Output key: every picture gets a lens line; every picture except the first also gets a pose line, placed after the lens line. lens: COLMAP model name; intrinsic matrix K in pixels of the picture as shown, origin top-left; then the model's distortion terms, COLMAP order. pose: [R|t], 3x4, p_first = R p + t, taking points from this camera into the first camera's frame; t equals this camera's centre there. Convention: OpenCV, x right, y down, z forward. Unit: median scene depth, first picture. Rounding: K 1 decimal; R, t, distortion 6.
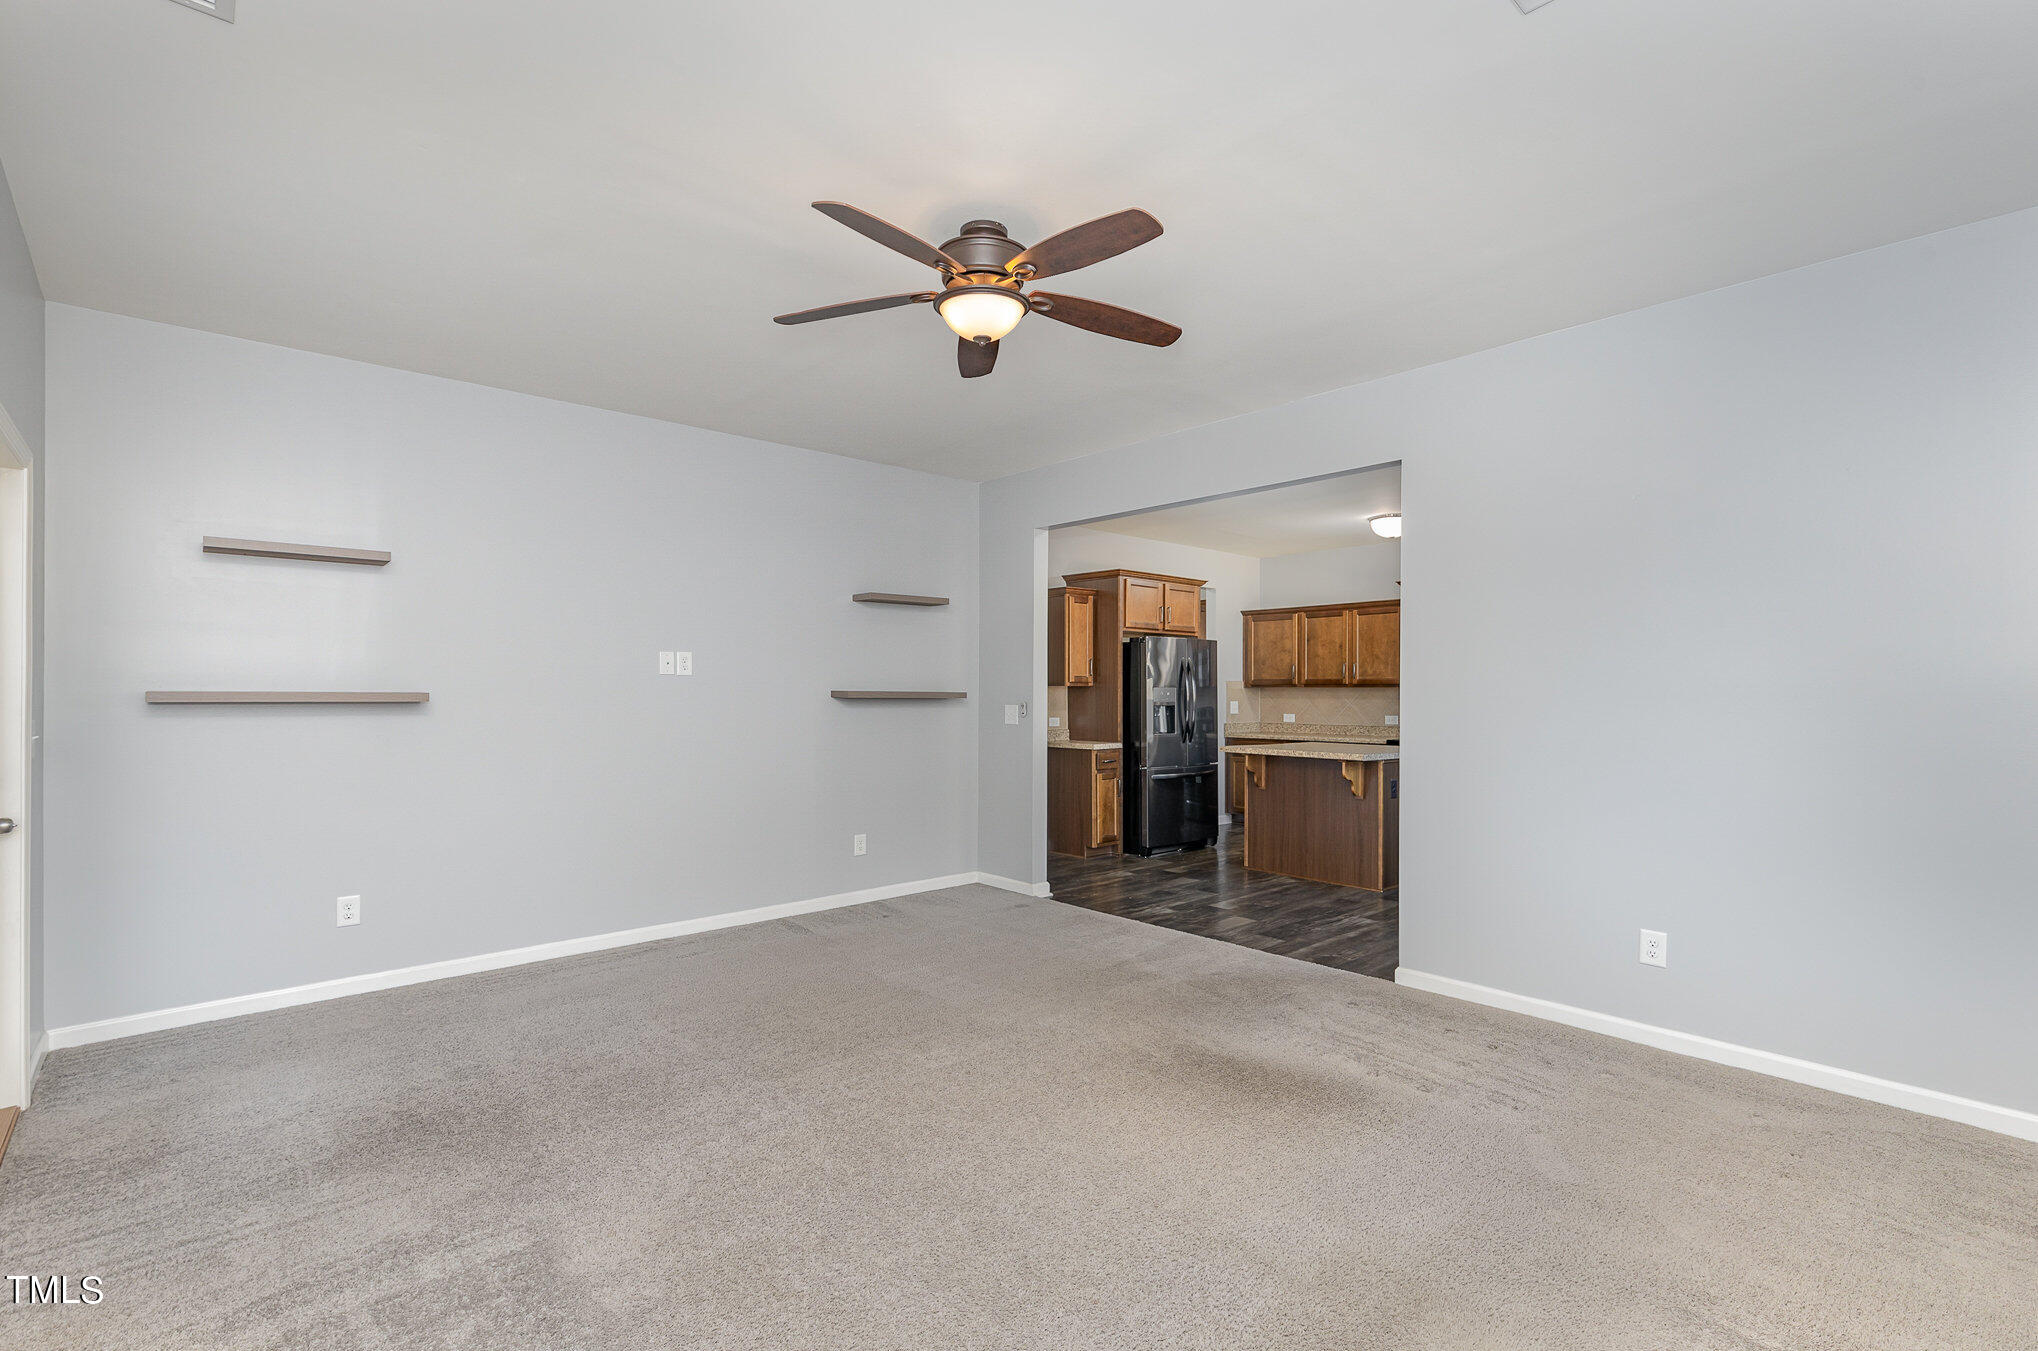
lens RADIAL K [[924.9, 0, 1009.5], [0, 924.9, 690.8], [0, 0, 1]] dist [0.005417, -0.001959]
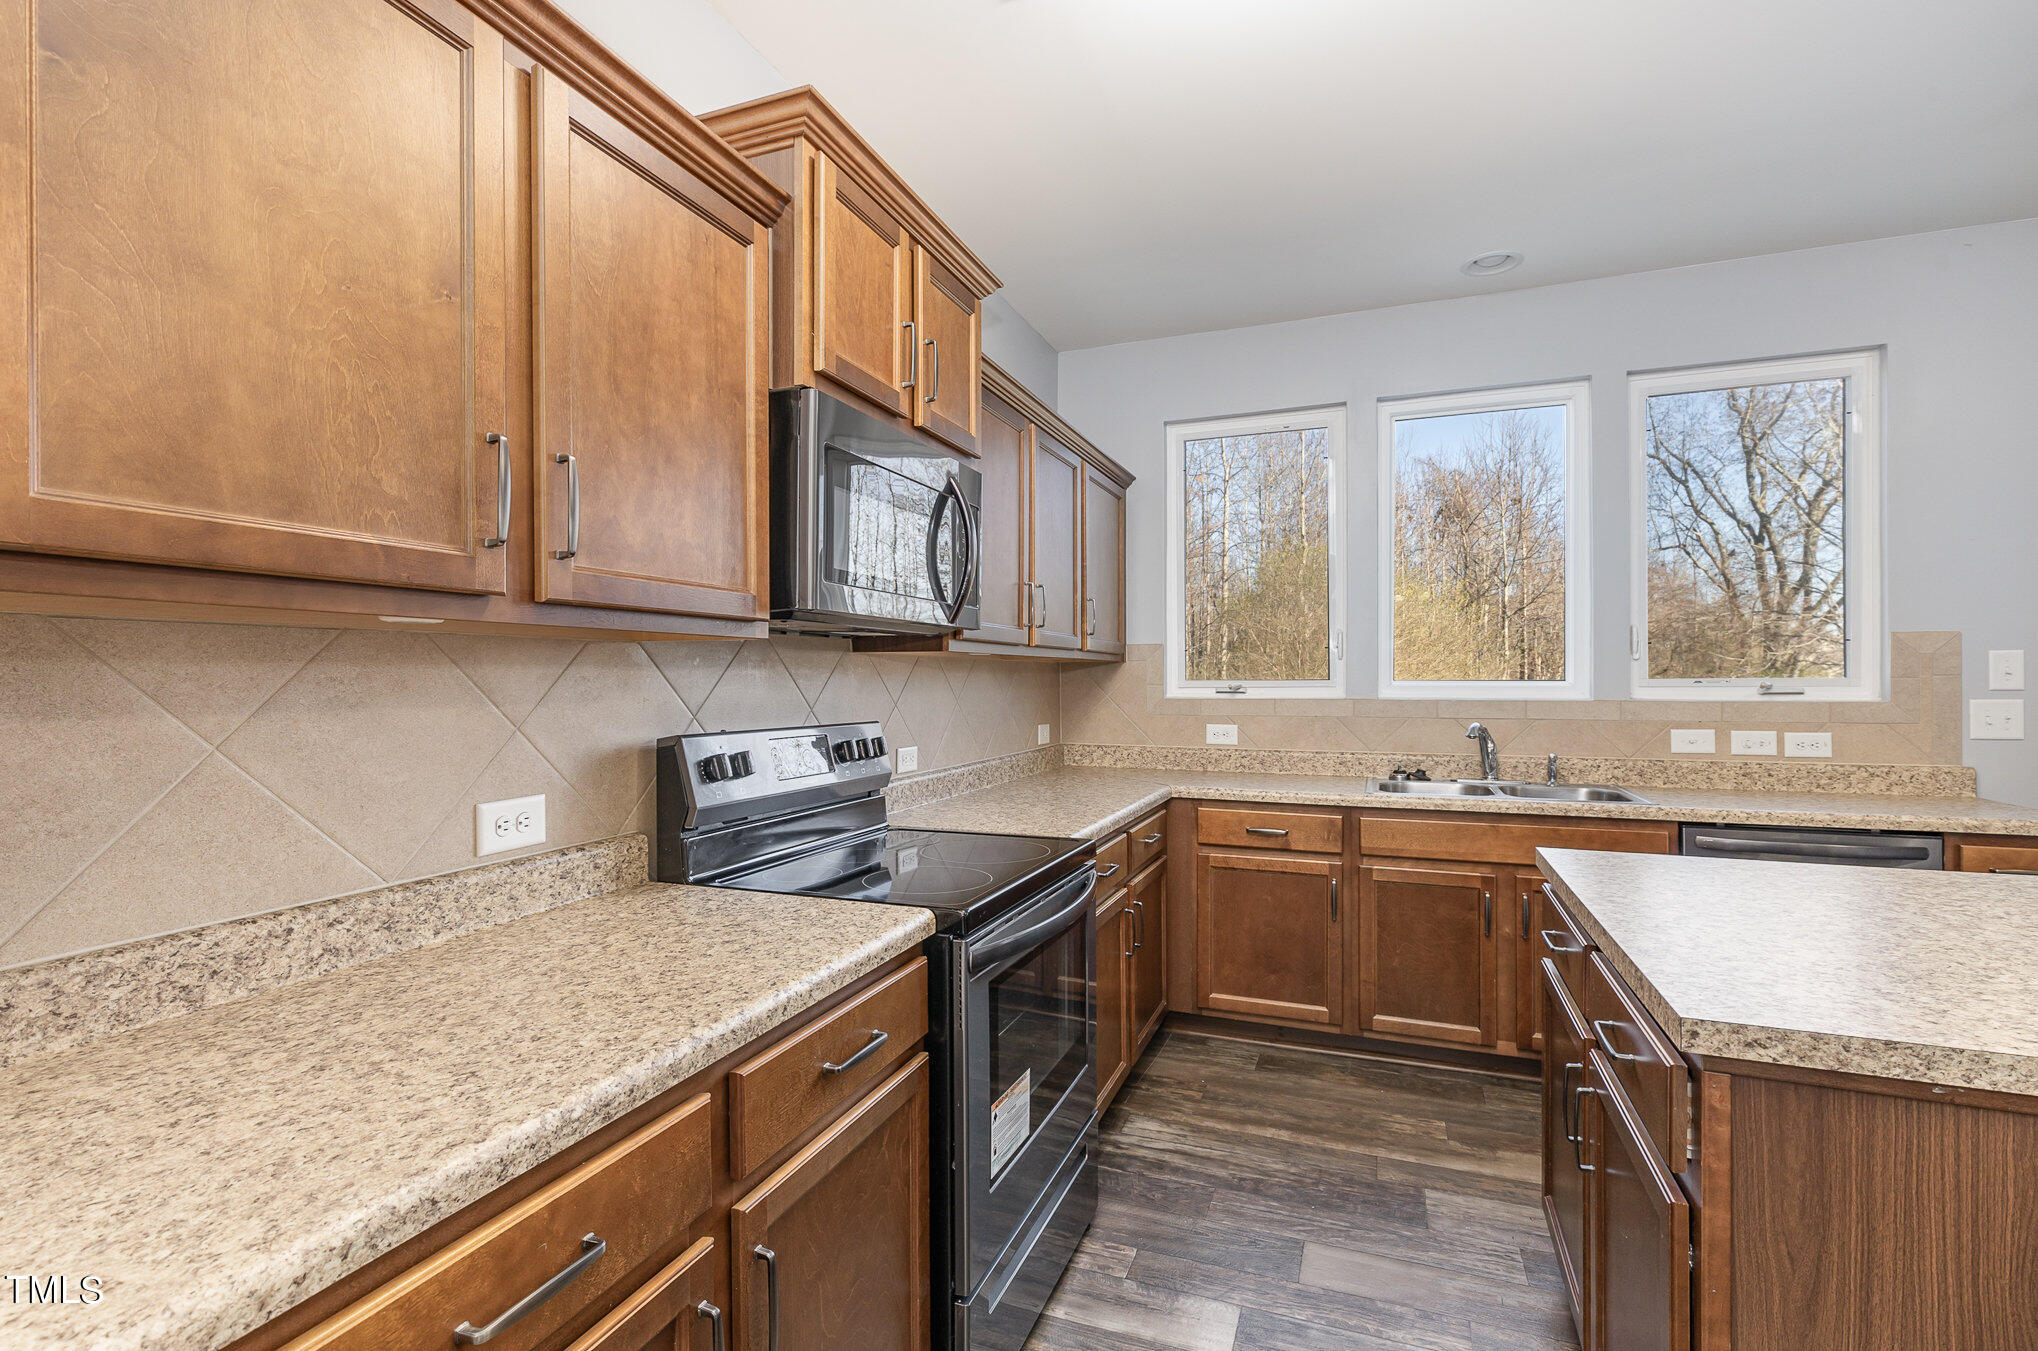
lens RADIAL K [[924.9, 0, 1016.2], [0, 924.9, 673.5], [0, 0, 1]] dist [0.005417, -0.001959]
pose [[-0.458493, 0.000694, 0.888698, 0.219059], [-0.000654, 0.999999, -0.001118, 0.003851], [-0.888698, -0.001094, -0.458493, 1.021272]]
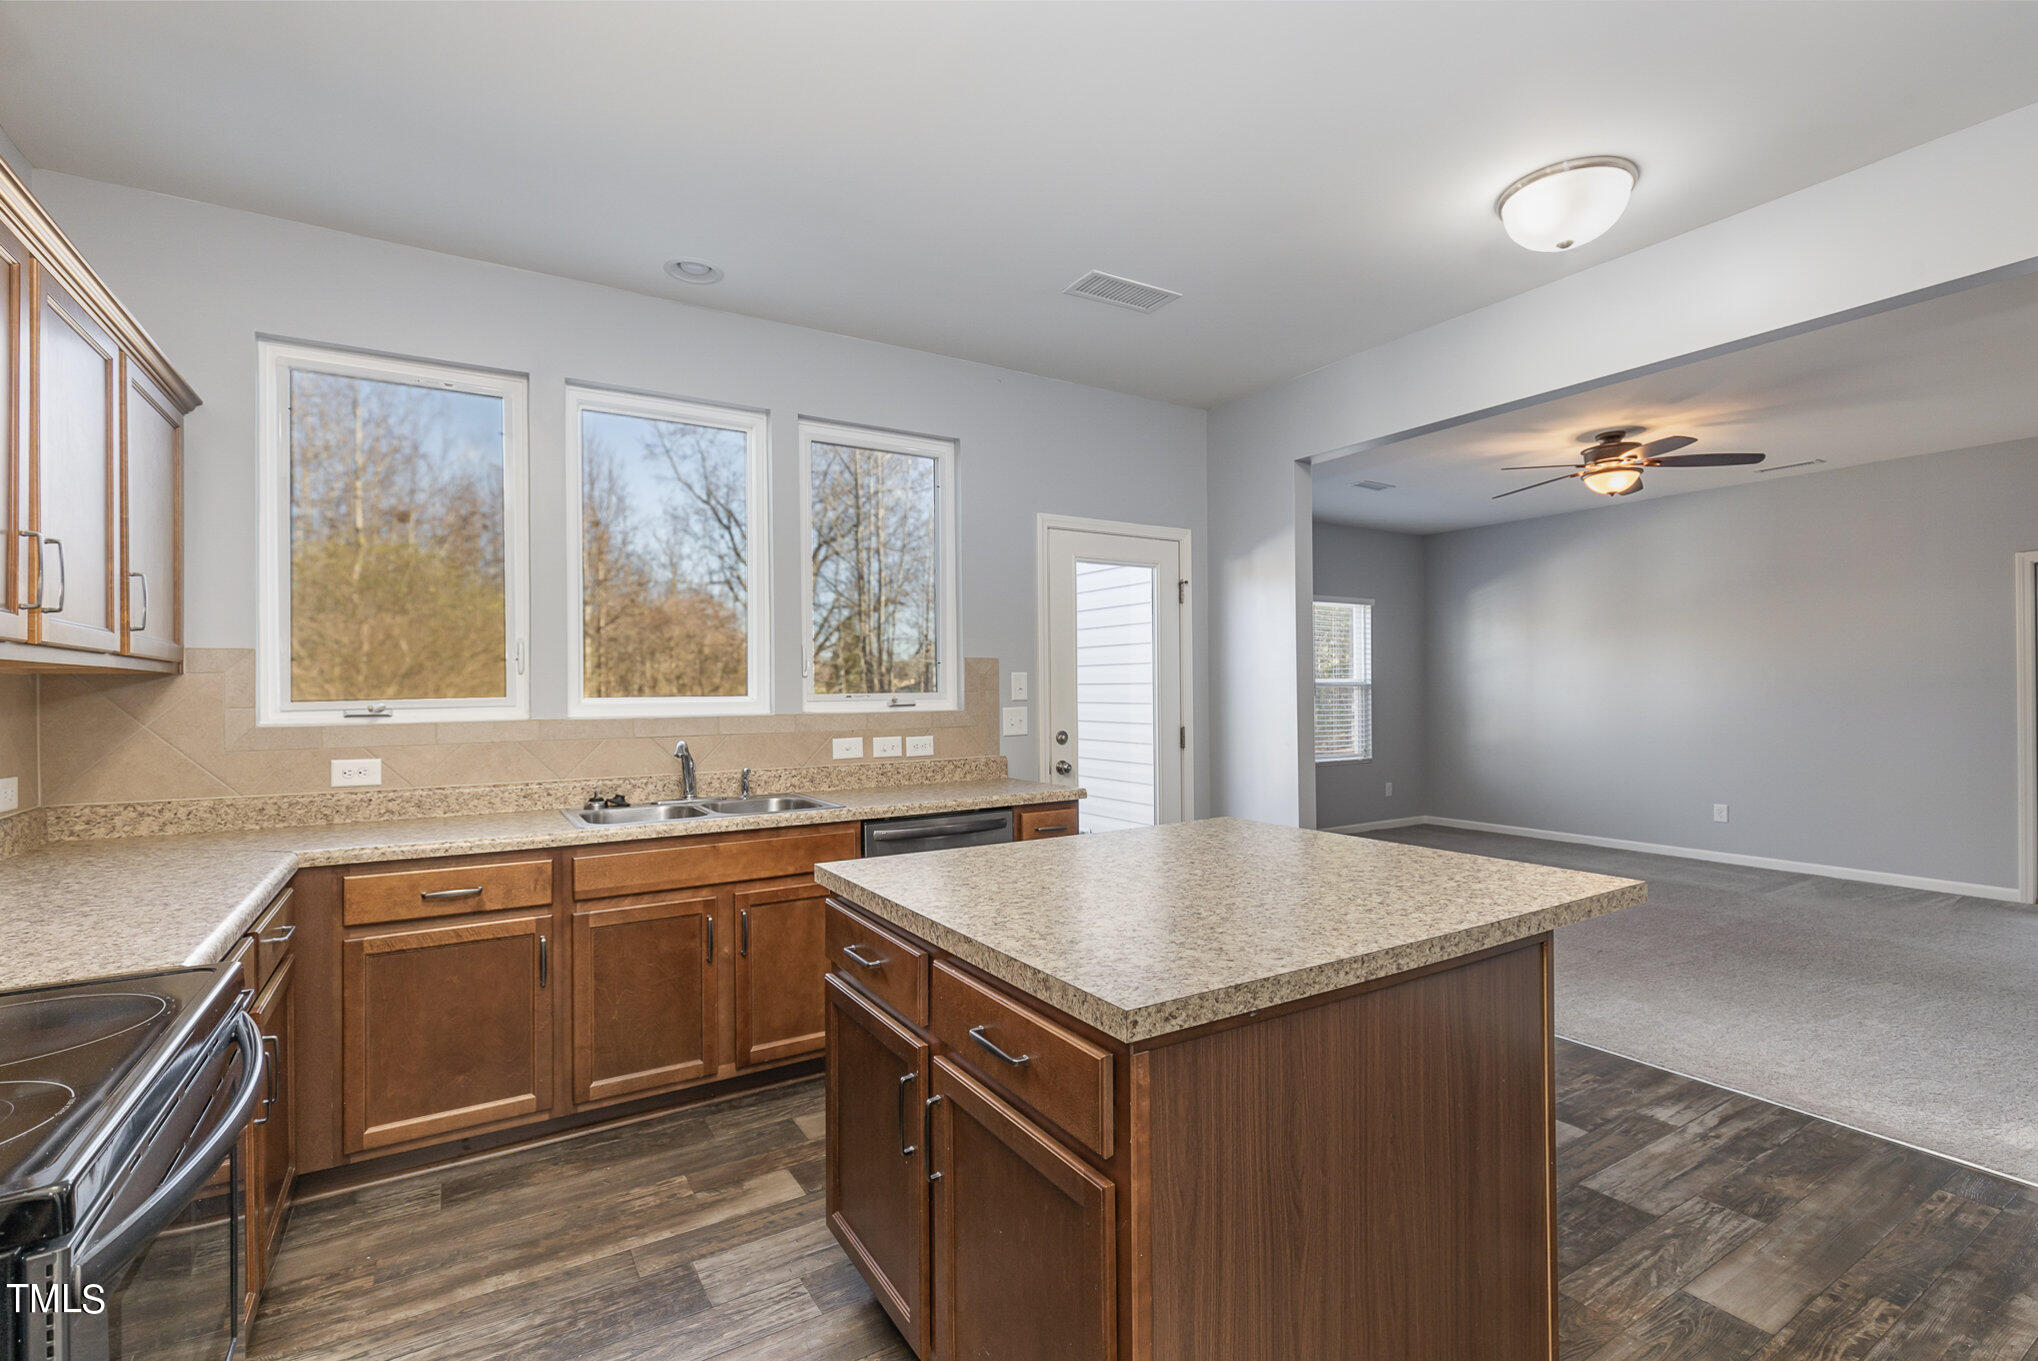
lens RADIAL K [[924.9, 0, 994.3], [0, 924.9, 681.5], [0, 0, 1]] dist [0.005417, -0.001959]
pose [[-0.984687, 0.006257, 0.174220, 0.285030], [0.004613, 0.999941, -0.009841, 0.004159], [-0.174272, -0.008886, -0.984658, 1.018109]]
